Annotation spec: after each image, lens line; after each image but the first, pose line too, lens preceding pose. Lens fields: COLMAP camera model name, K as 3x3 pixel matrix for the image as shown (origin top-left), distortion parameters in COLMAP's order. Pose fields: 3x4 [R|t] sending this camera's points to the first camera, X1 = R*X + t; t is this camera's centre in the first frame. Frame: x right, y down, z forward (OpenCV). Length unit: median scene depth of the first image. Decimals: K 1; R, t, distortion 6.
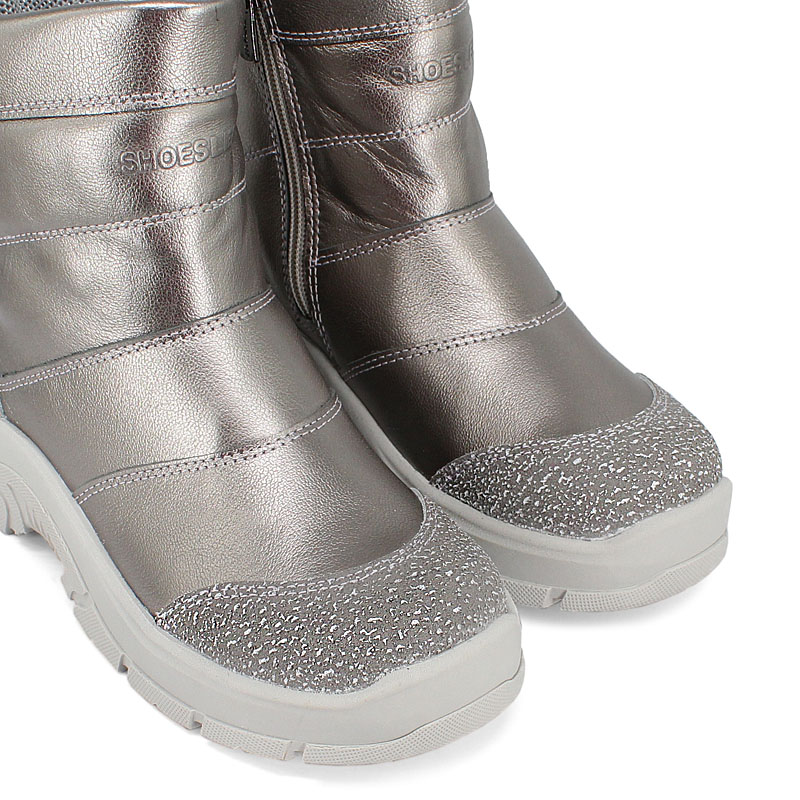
lens RADIAL K [[1668.8, 0, 400.1], [0, 1668.8, 400.2], [0, 0, 1]] dist [-0.141843, 0.000000]
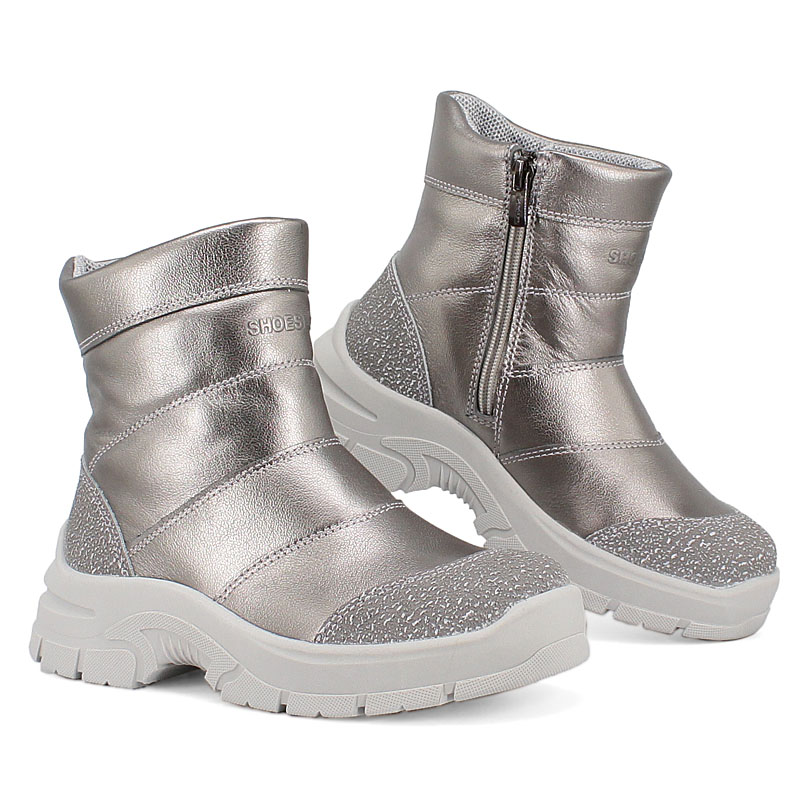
lens RADIAL K [[1668.8, 0, 400.0], [0, 1668.8, 400.0], [0, 0, 1]] dist [-0.141843, 0.000000]
pose [[0.930746, 0.188463, 0.313358, -0.623344], [-0.137254, 0.974351, -0.178328, 0.217612], [-0.338929, 0.122969, 0.932741, -0.284988]]
